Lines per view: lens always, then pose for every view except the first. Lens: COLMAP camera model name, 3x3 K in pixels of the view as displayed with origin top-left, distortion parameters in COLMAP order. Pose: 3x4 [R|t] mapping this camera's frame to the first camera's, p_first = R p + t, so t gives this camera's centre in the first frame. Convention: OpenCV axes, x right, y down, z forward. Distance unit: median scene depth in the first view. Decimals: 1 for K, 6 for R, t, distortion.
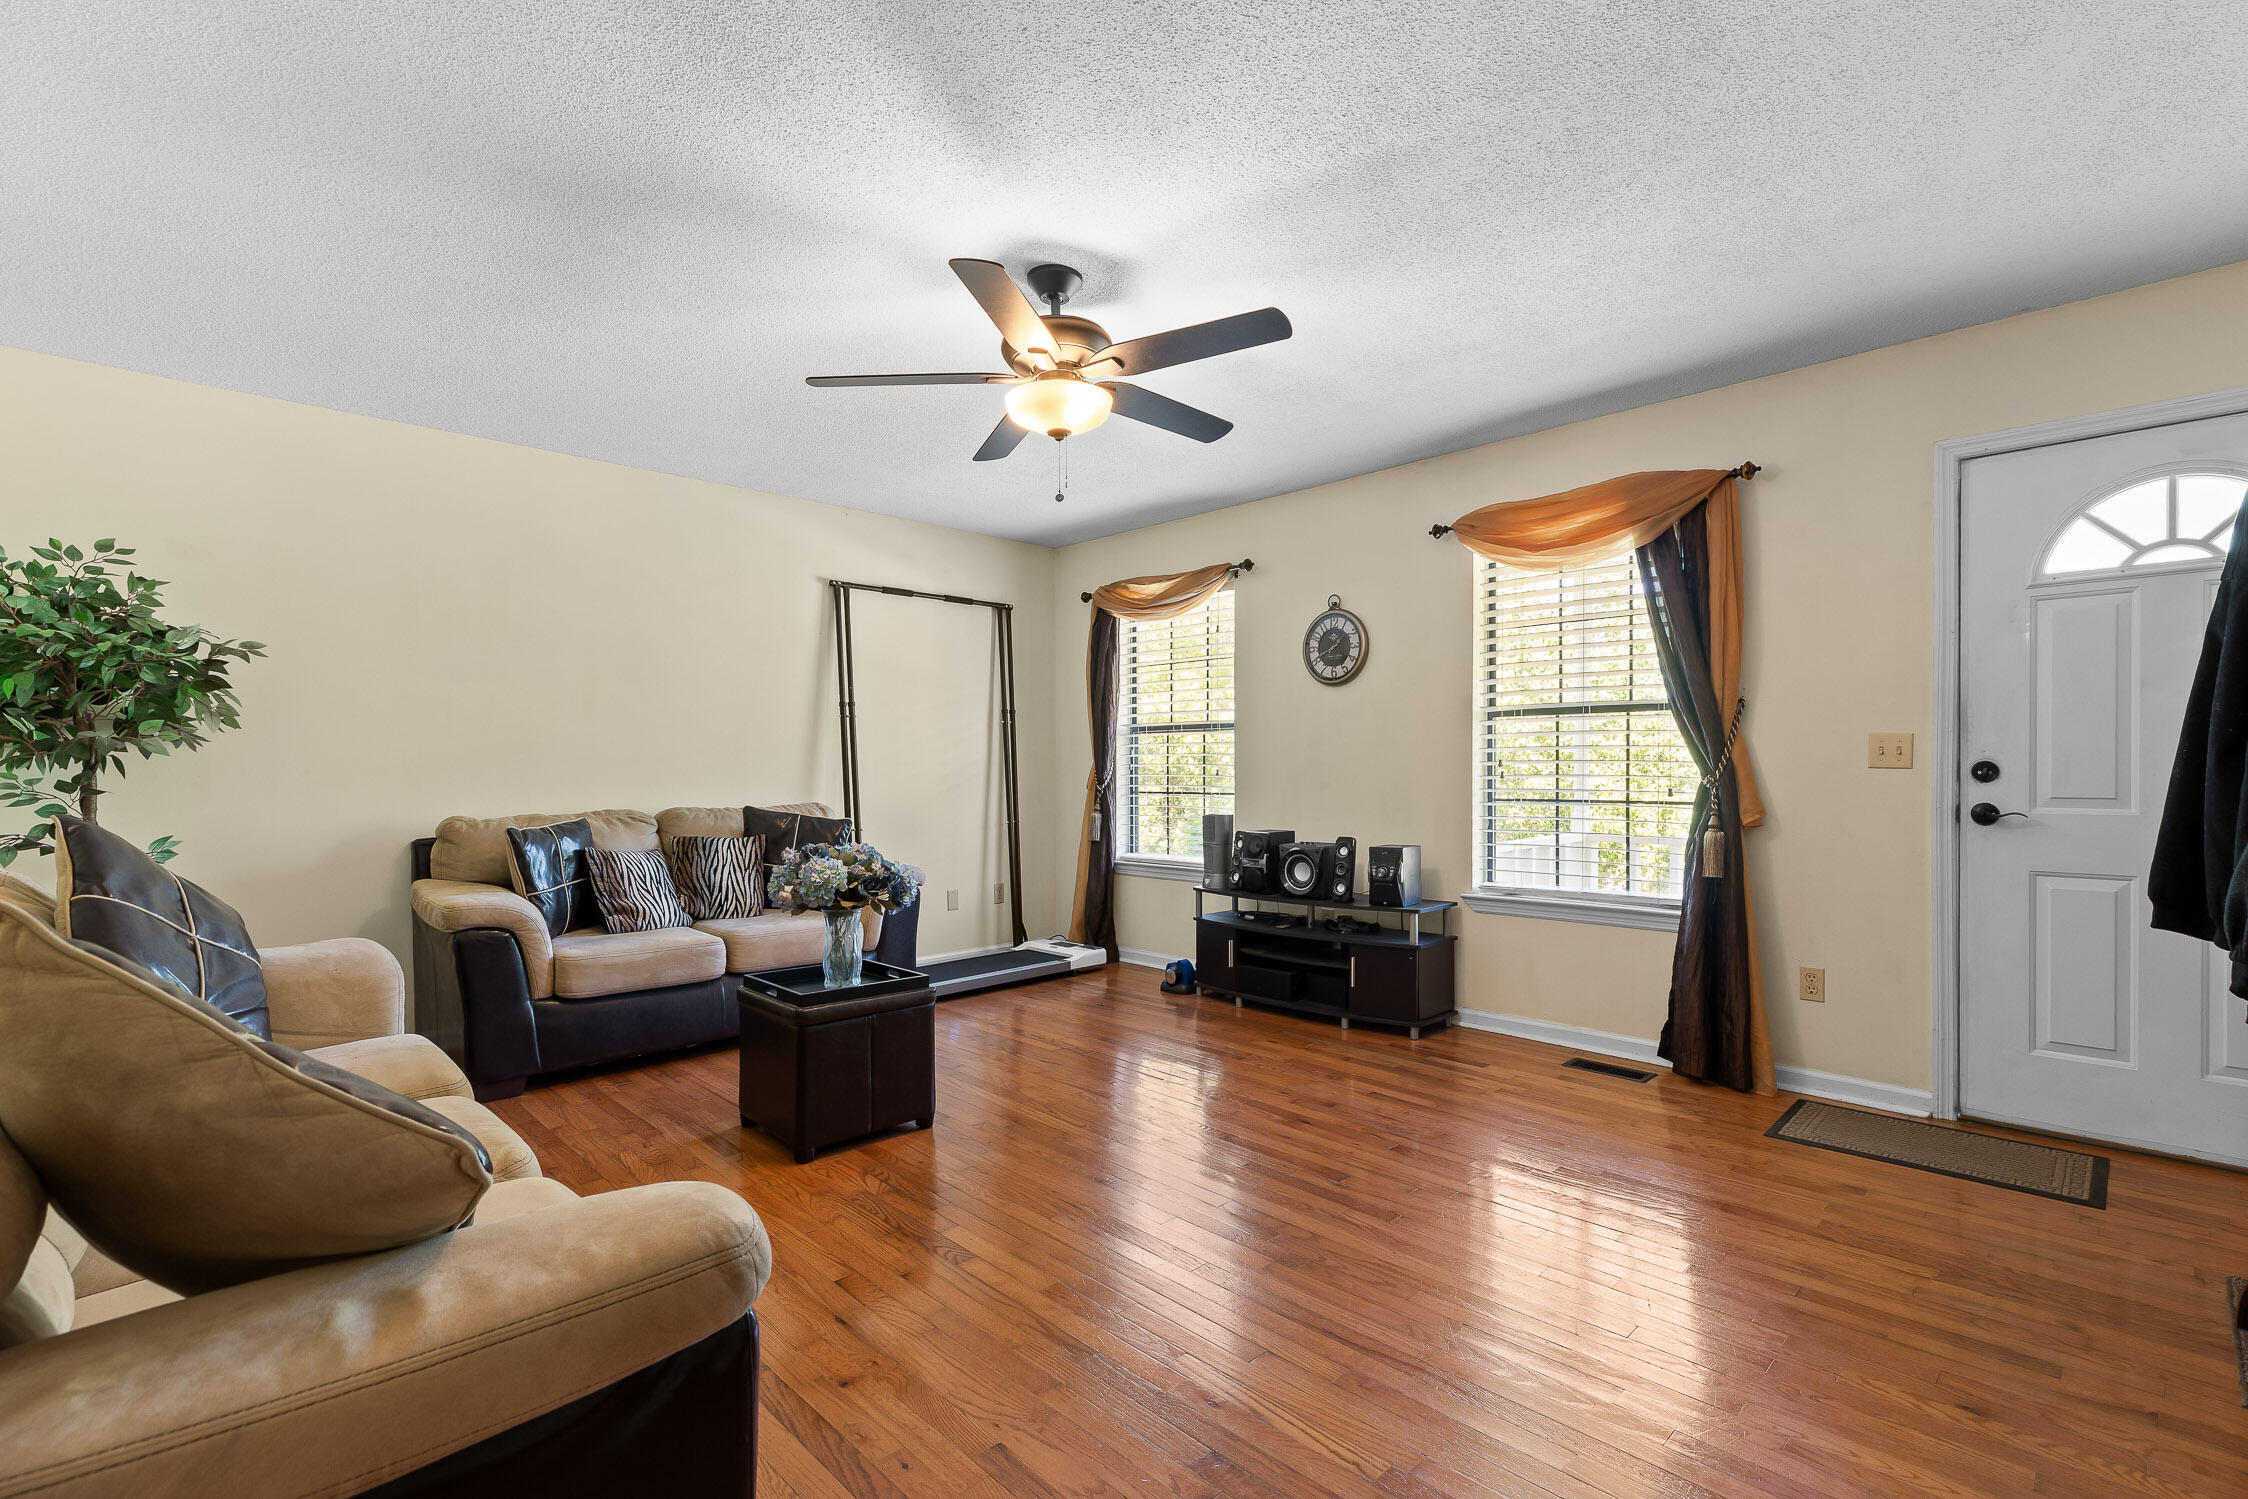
lens RADIAL K [[1010.2, 0, 1153.1], [0, 1010.2, 799.6], [0, 0, 1]] dist [-0.001775, -0.000285]
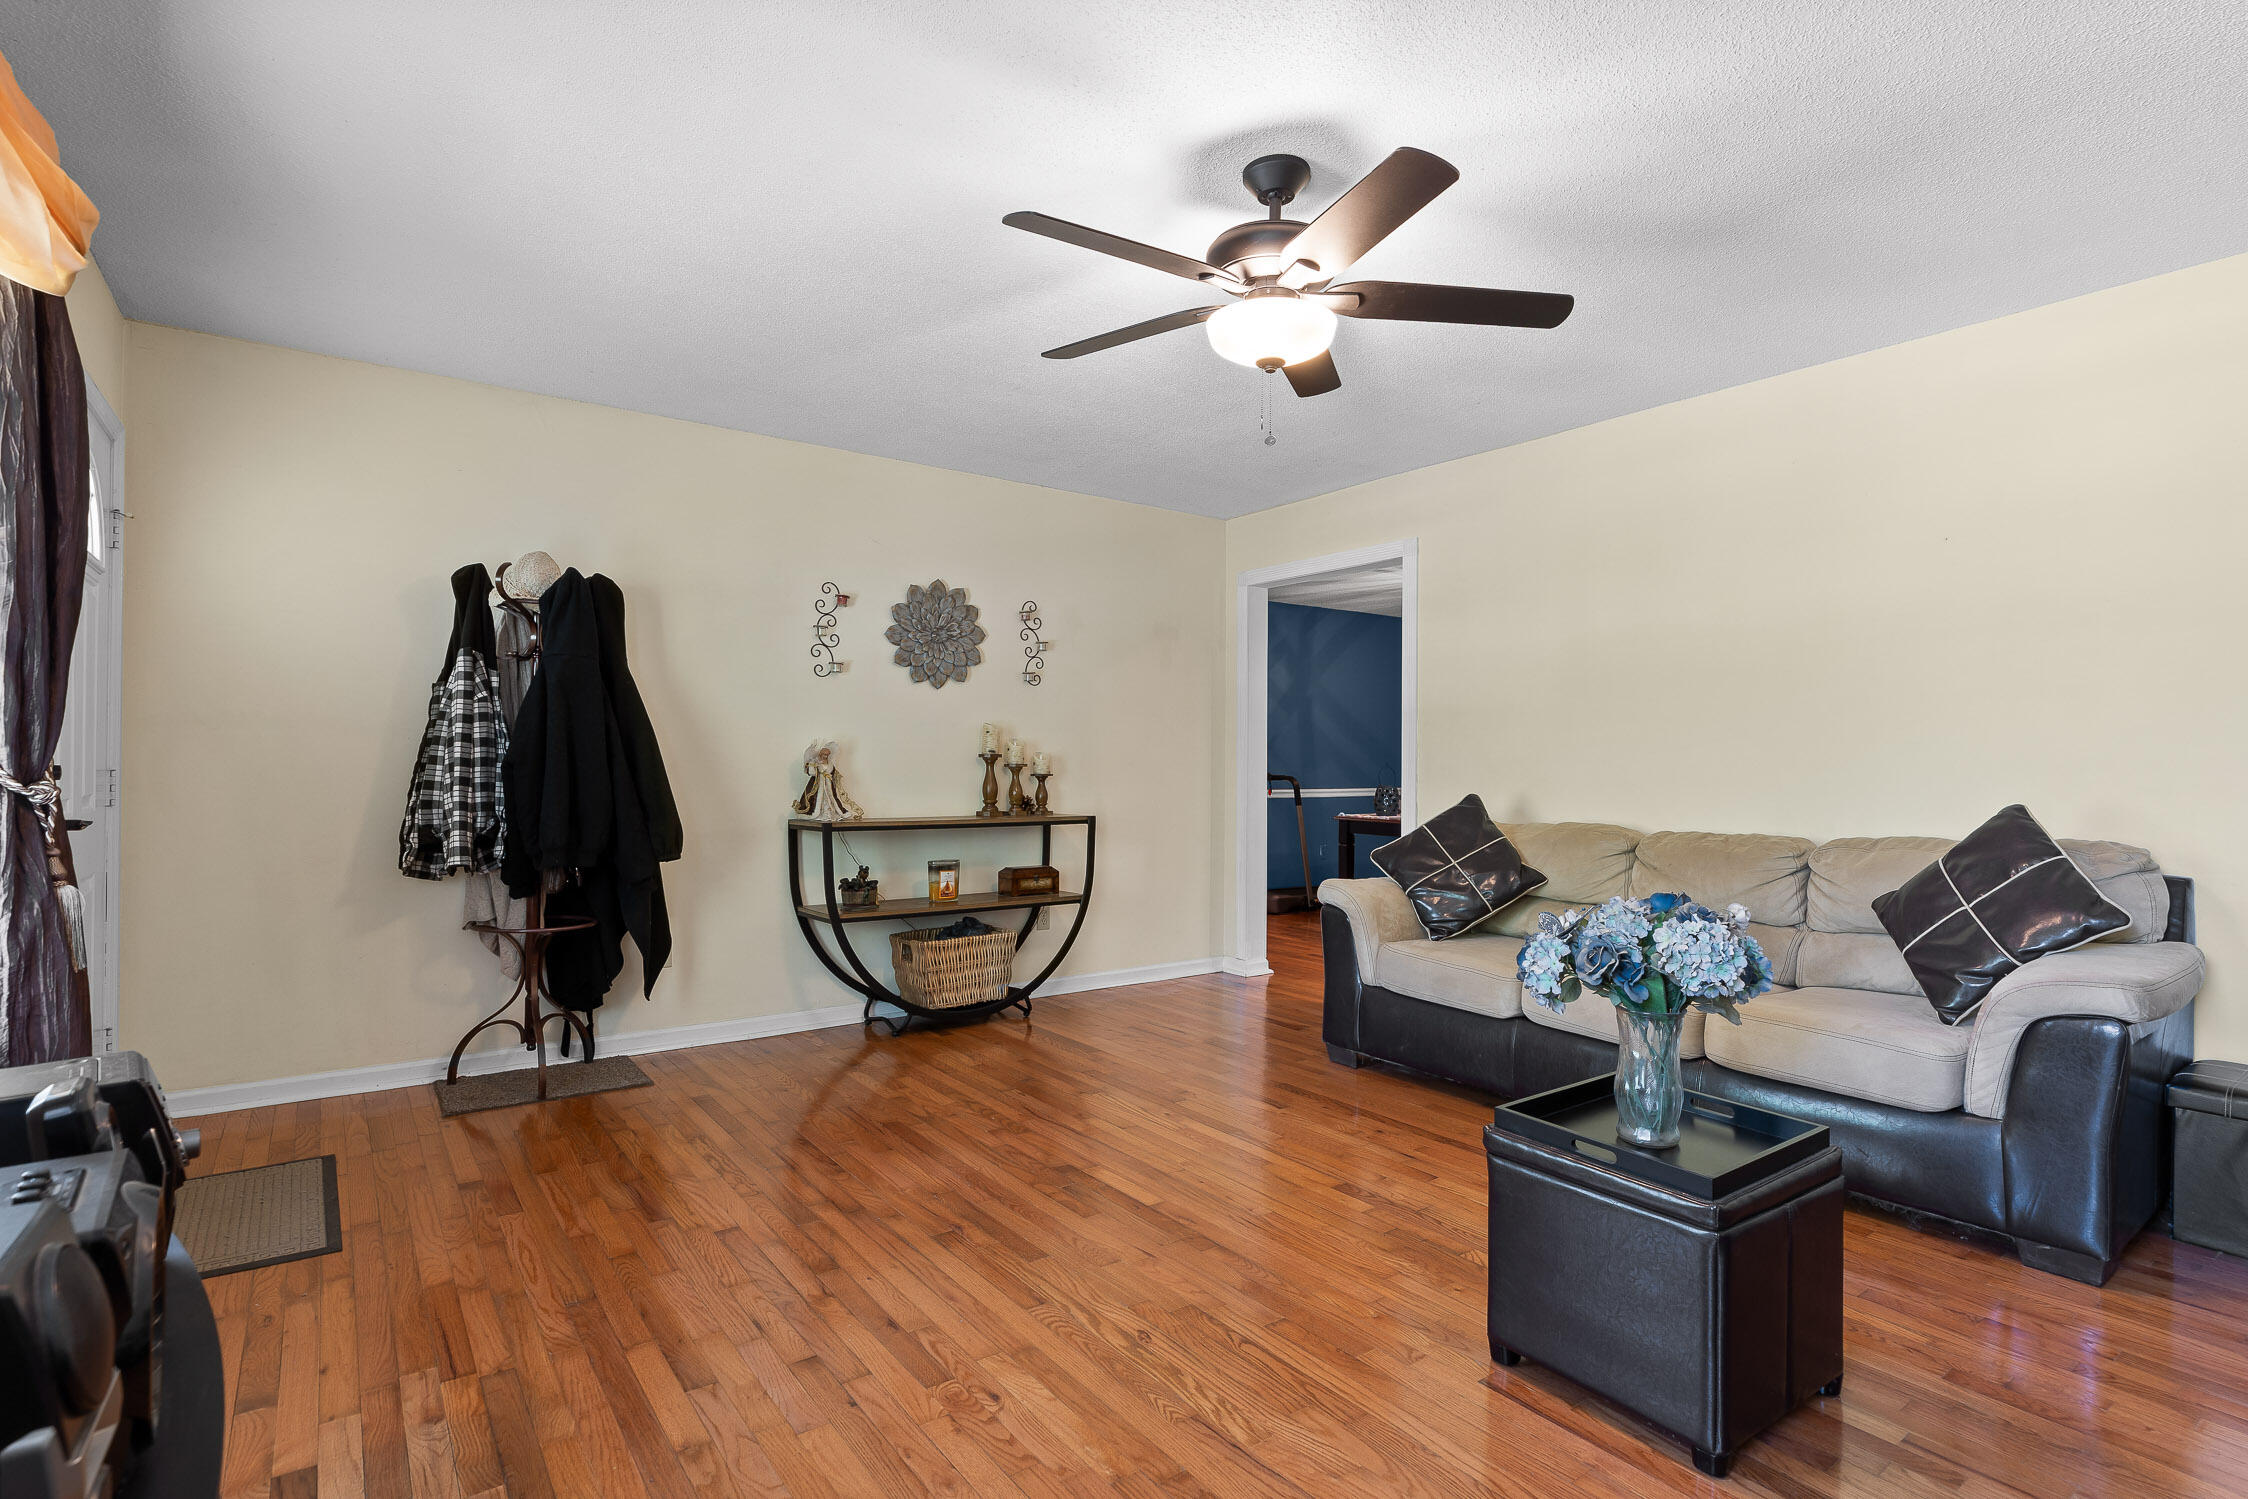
lens RADIAL K [[1104.4, 0, 1124.0], [0, 1104.4, 749.5], [0, 0, 1]] dist [-0.000240, 0.000053]
pose [[-0.985916, -0.001063, 0.167241, -0.107951], [0.002908, 0.999720, 0.023498, -0.057027], [-0.167219, 0.023654, -0.985636, 1.669401]]
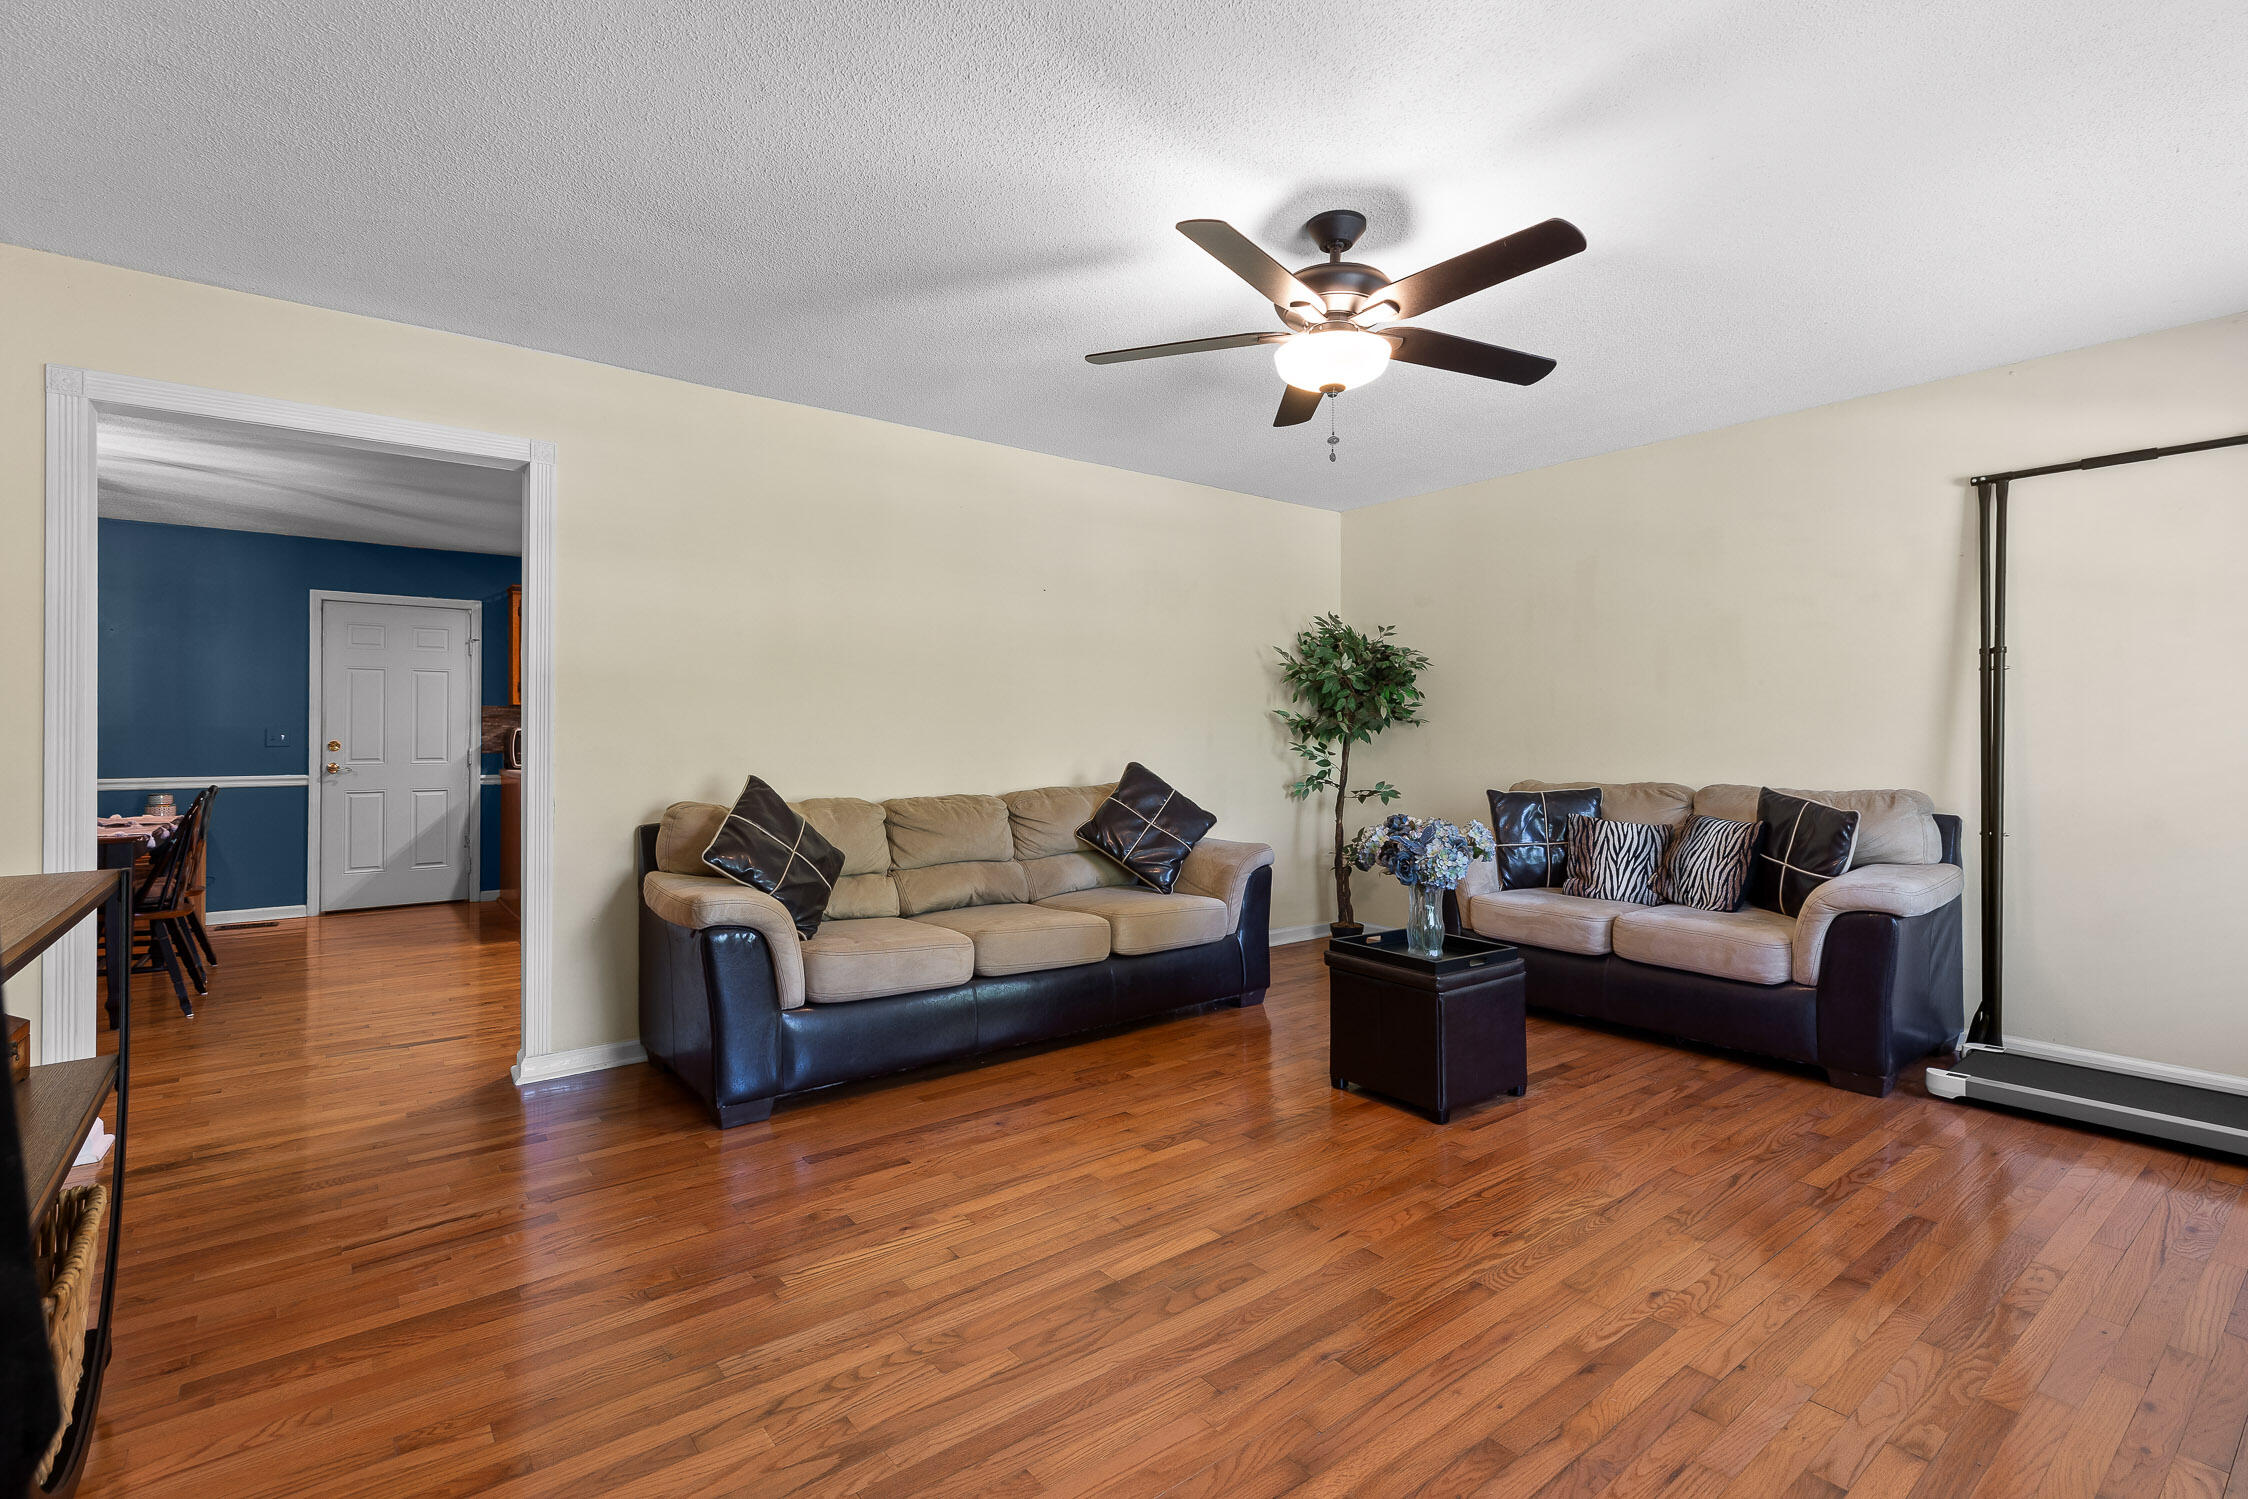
lens RADIAL K [[1049.0, 0, 1121.1], [0, 1049.0, 733.7], [0, 0, 1]] dist [0.000748, 0.000200]
pose [[-0.122390, -0.000781, -0.992482, 0.782763], [-0.033129, 0.999446, 0.003299, -0.033010], [0.991929, 0.033284, -0.122349, 0.808446]]
